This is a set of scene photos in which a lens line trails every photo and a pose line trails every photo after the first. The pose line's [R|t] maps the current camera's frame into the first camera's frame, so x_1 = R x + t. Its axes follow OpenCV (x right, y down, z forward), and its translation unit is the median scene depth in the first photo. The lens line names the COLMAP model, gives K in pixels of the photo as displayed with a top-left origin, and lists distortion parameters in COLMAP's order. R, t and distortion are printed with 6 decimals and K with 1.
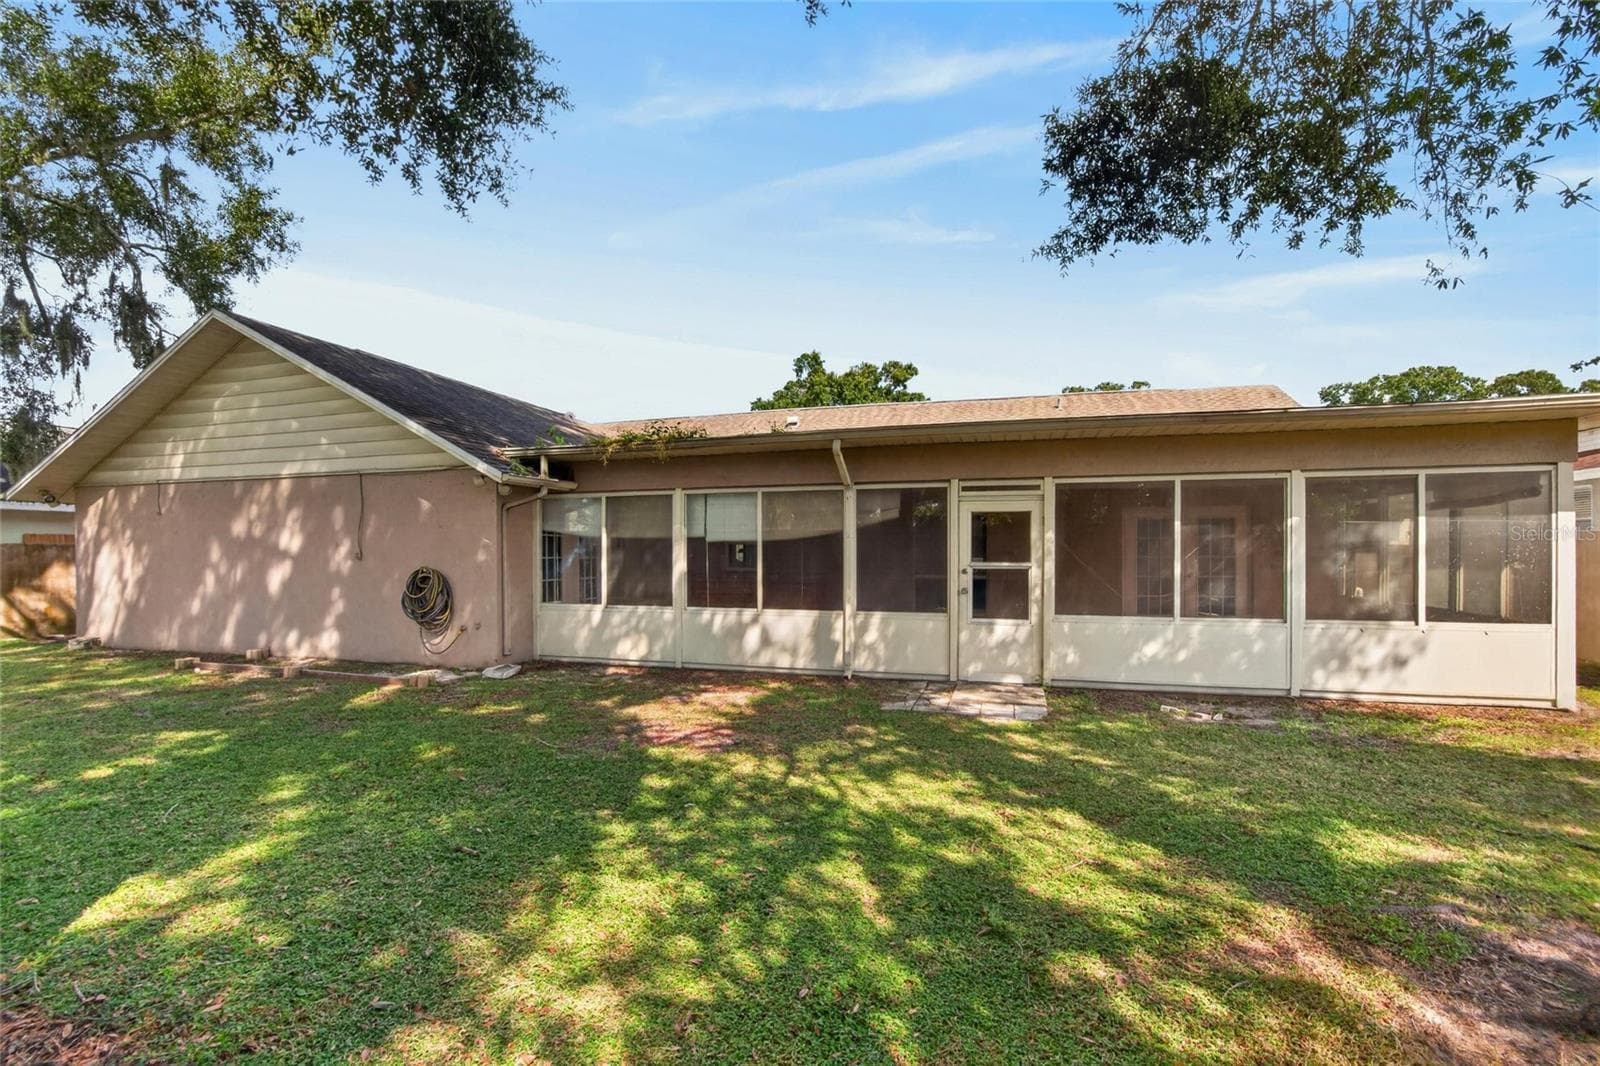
lens RADIAL K [[746.3, 0, 809.1], [0, 746.3, 554.5], [0, 0, 1]] dist [-0.037419, 0.006209]
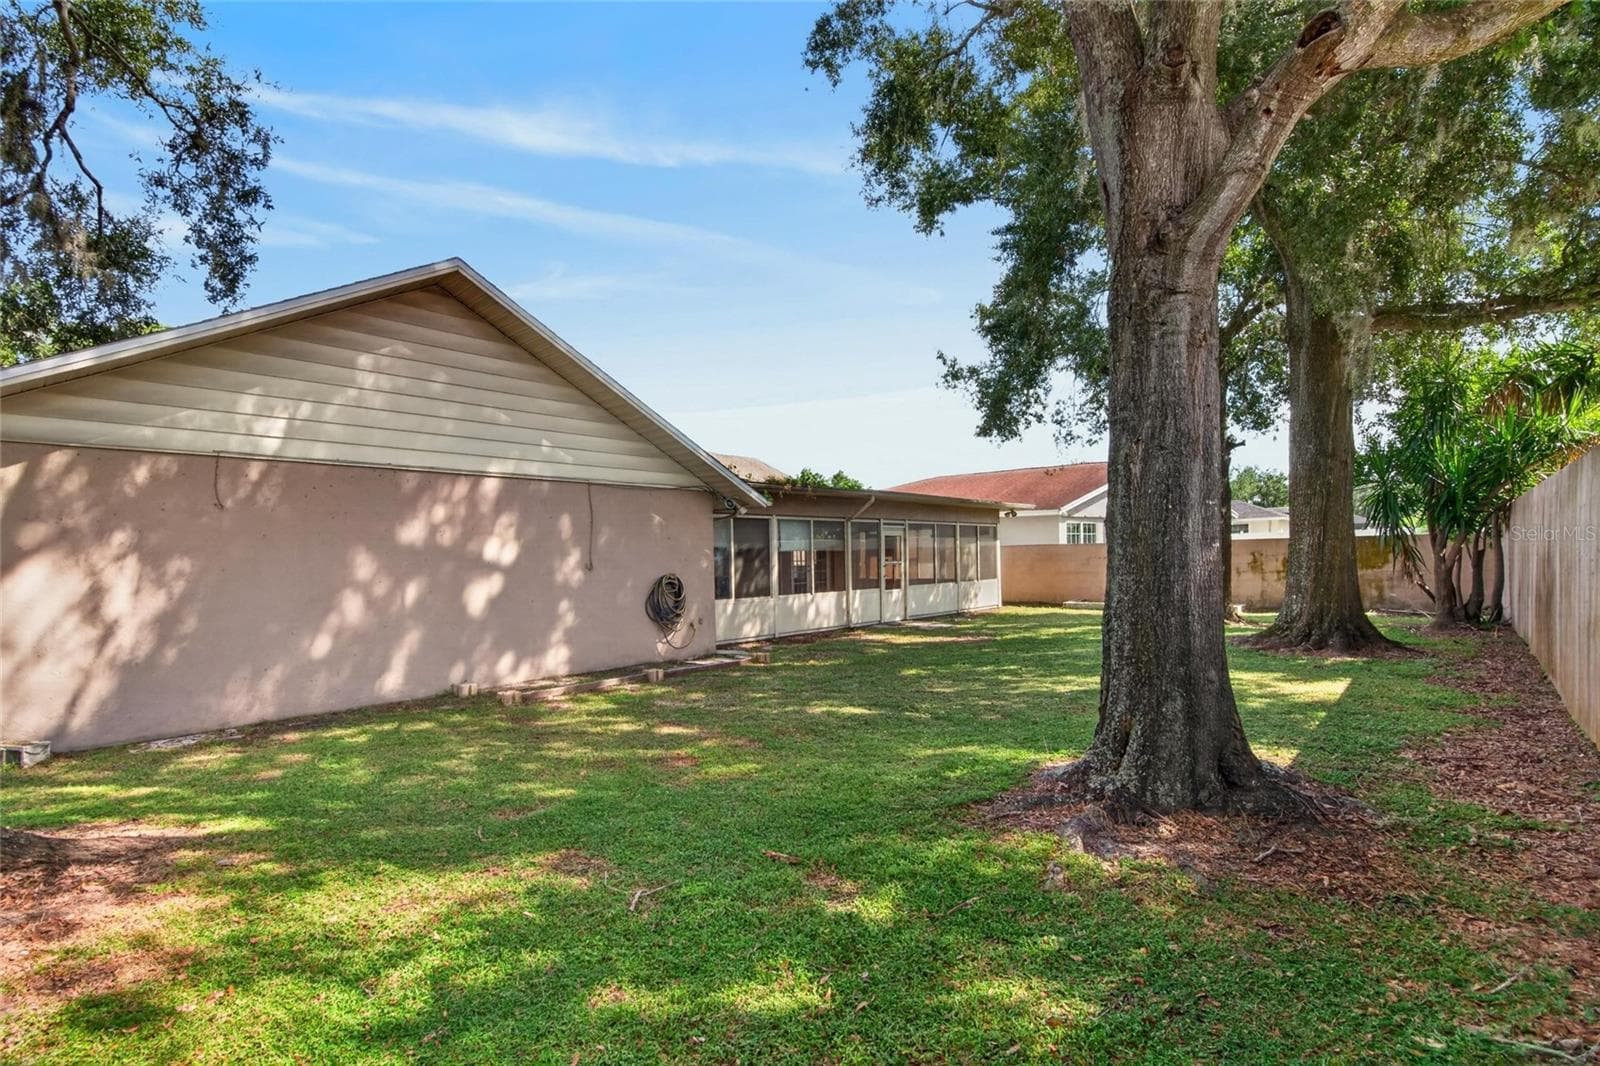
lens RADIAL K [[746.3, 0, 790.7], [0, 746.3, 558.8], [0, 0, 1]] dist [-0.037419, 0.006209]
pose [[0.417560, -0.009774, 0.908597, -1.379070], [0.016308, 0.999862, 0.003261, -0.006225], [-0.908503, 0.013456, 0.417662, 0.332377]]
